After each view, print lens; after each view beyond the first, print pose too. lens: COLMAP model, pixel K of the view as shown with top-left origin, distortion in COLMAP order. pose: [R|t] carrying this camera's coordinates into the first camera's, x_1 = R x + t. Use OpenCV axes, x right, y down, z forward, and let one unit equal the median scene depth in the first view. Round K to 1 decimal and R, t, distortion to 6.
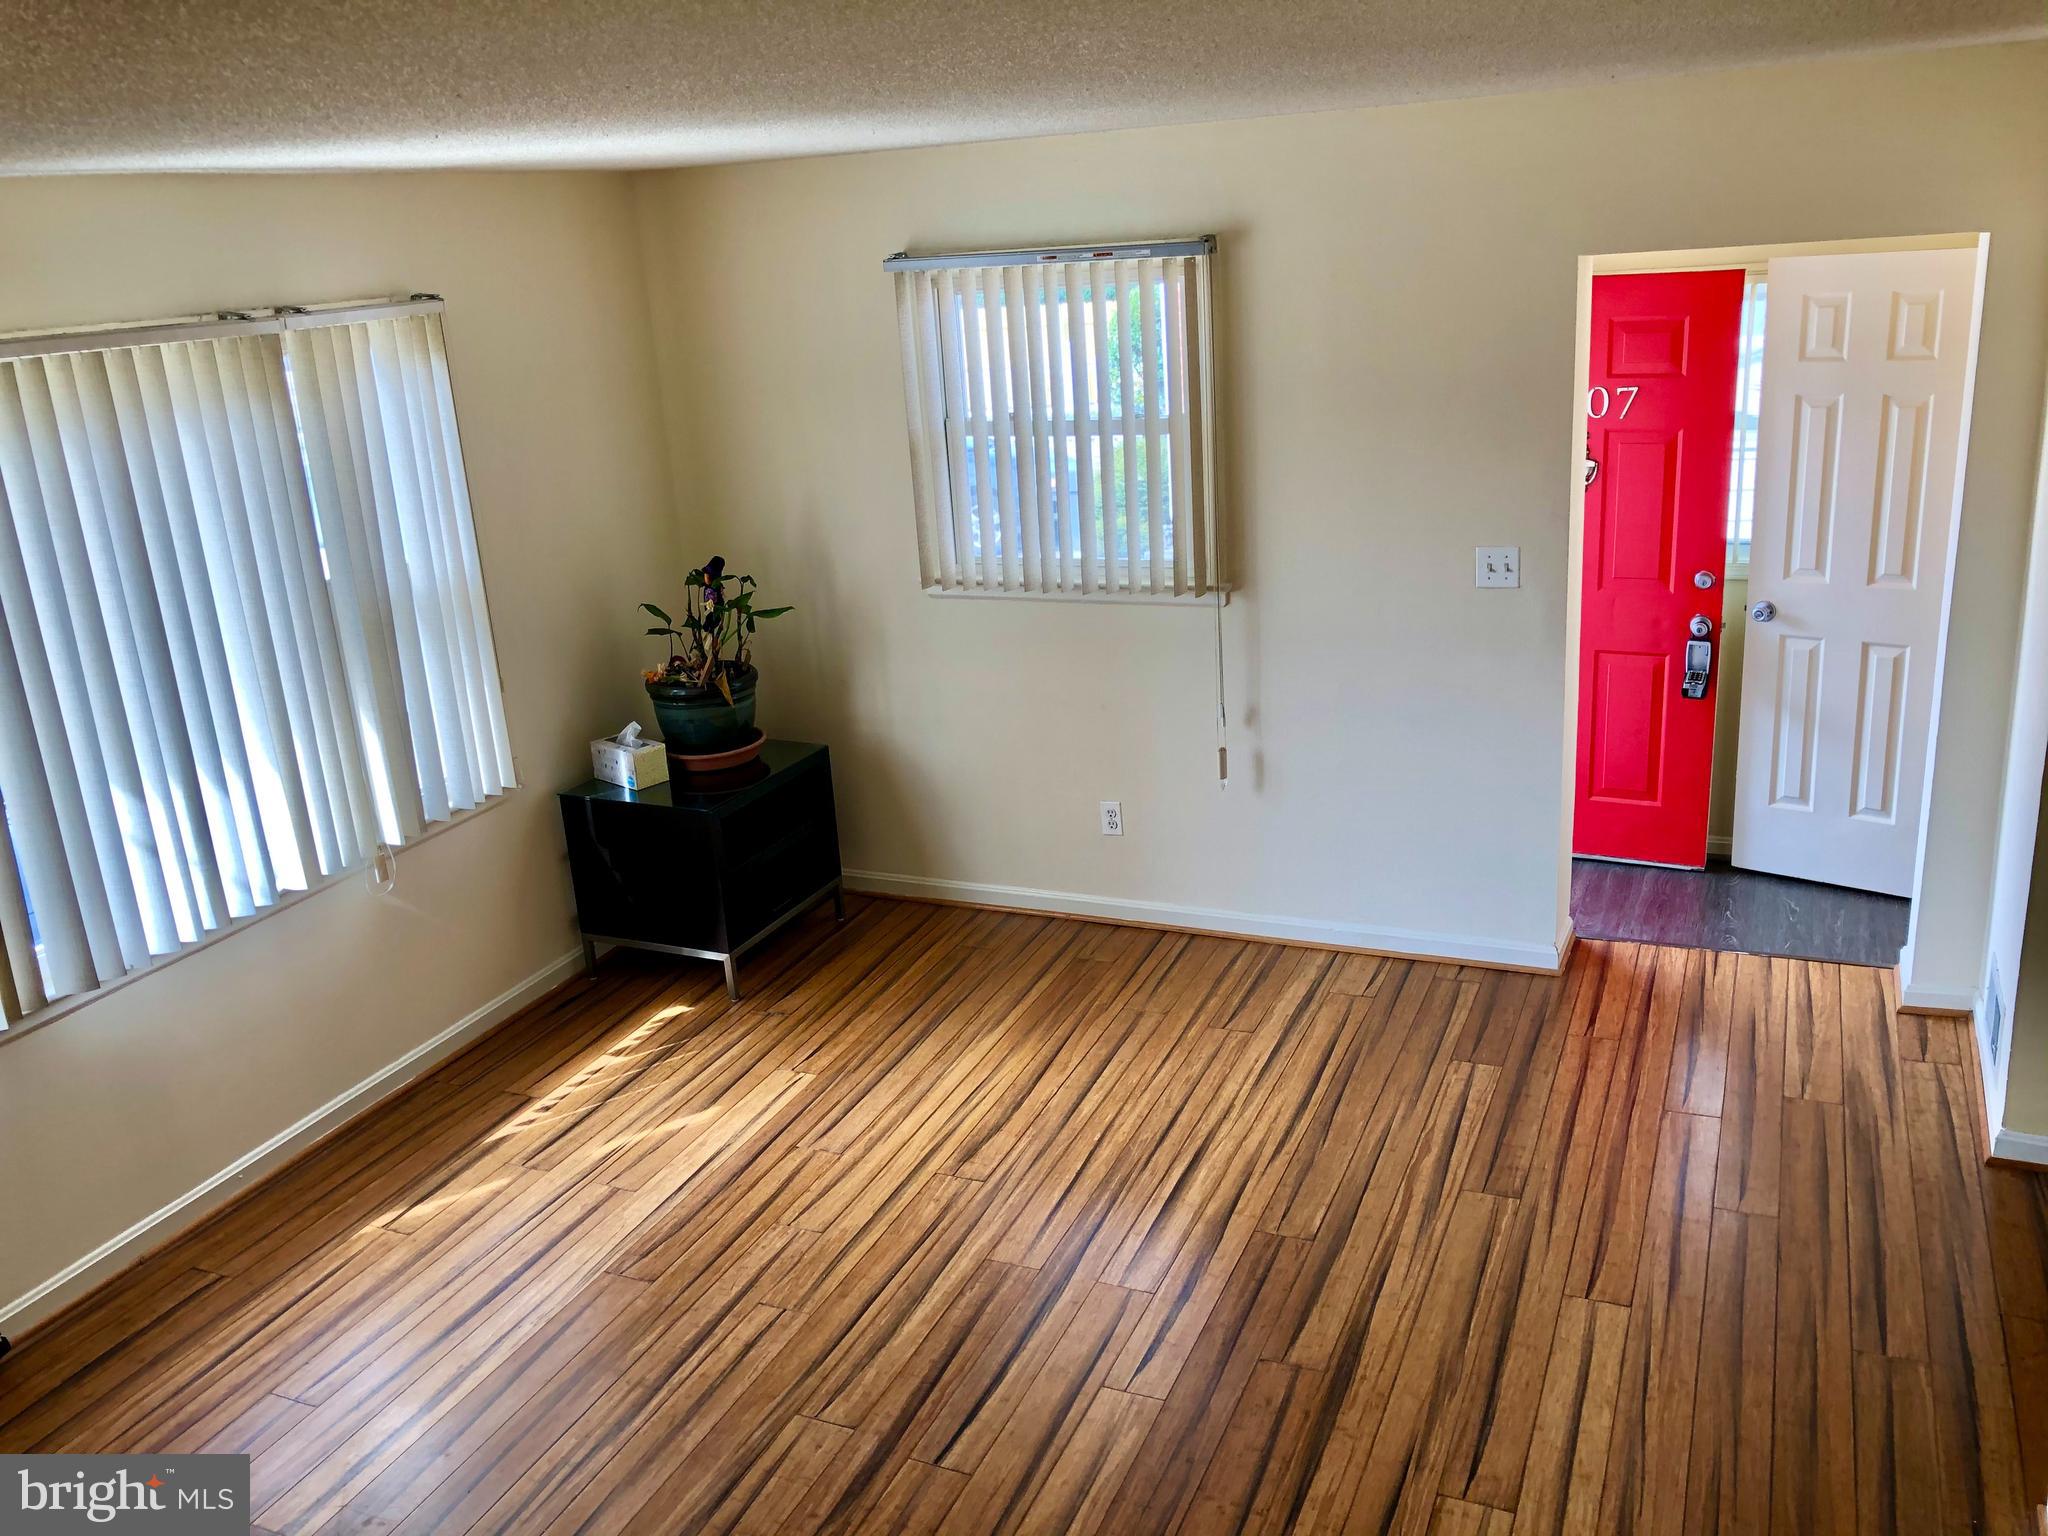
lens RADIAL K [[1690.0, 0, 1009.0], [0, 1690.0, 764.5], [0, 0, 1]] dist [0.029207, -0.022984]
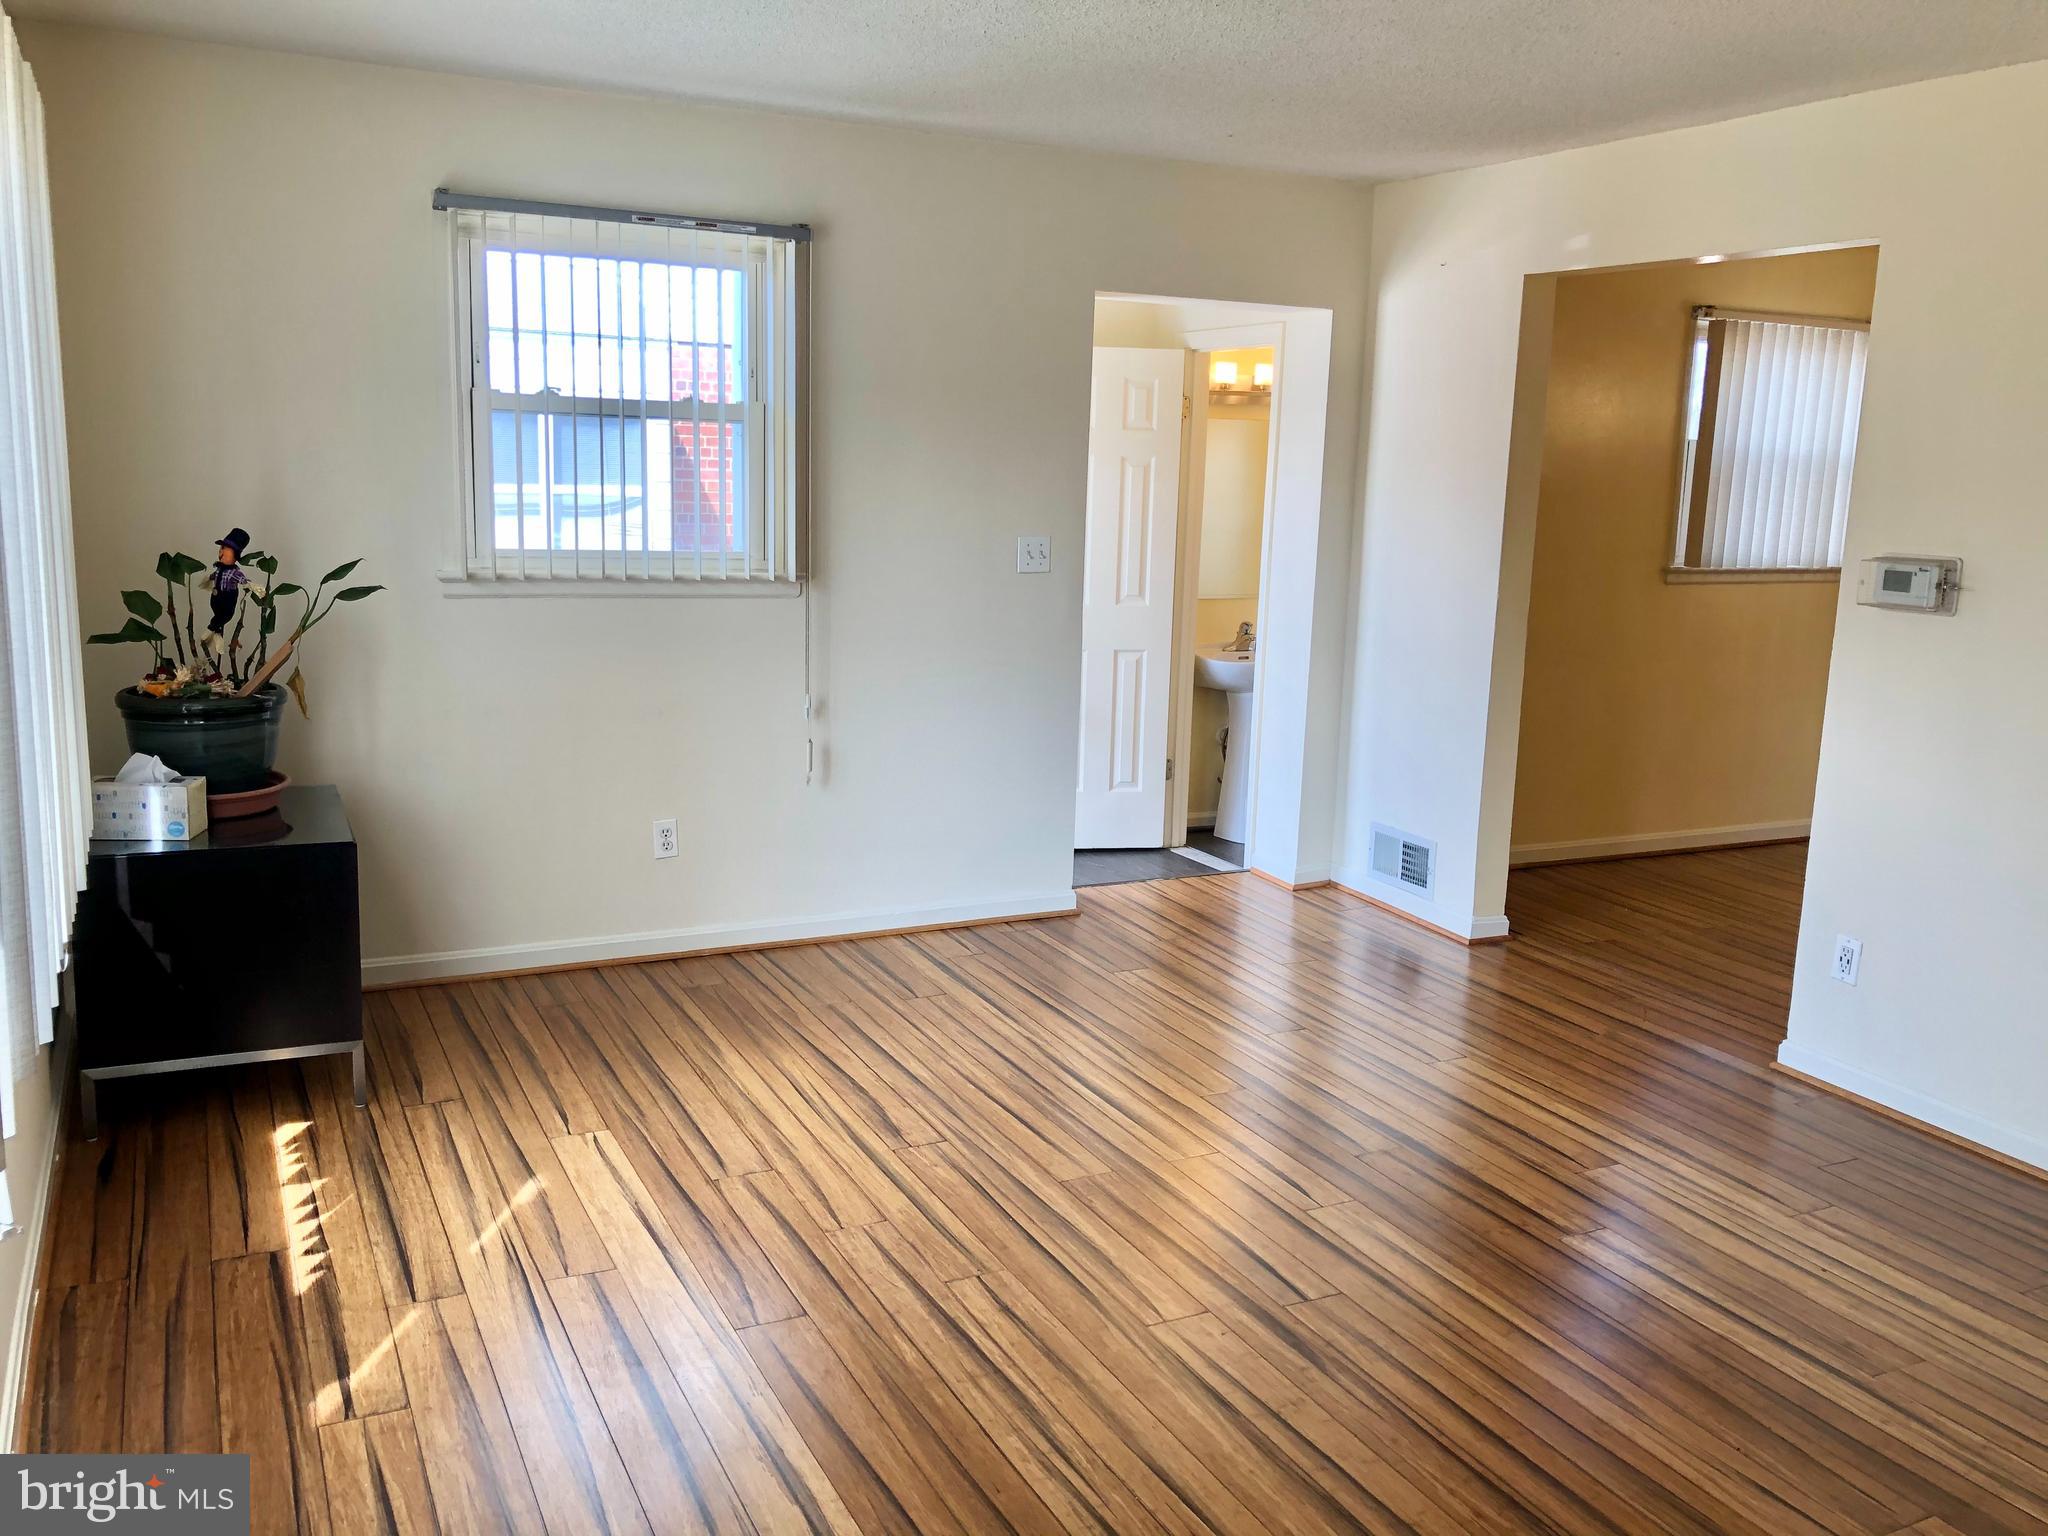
lens RADIAL K [[1690.0, 0, 1011.9], [0, 1690.0, 772.7], [0, 0, 1]] dist [0.029207, -0.022984]
pose [[0.634270, -0.058325, 0.770908, -0.612158], [0.164596, 0.984477, -0.060940, 0.097190], [-0.755387, 0.165541, 0.634024, 0.310752]]
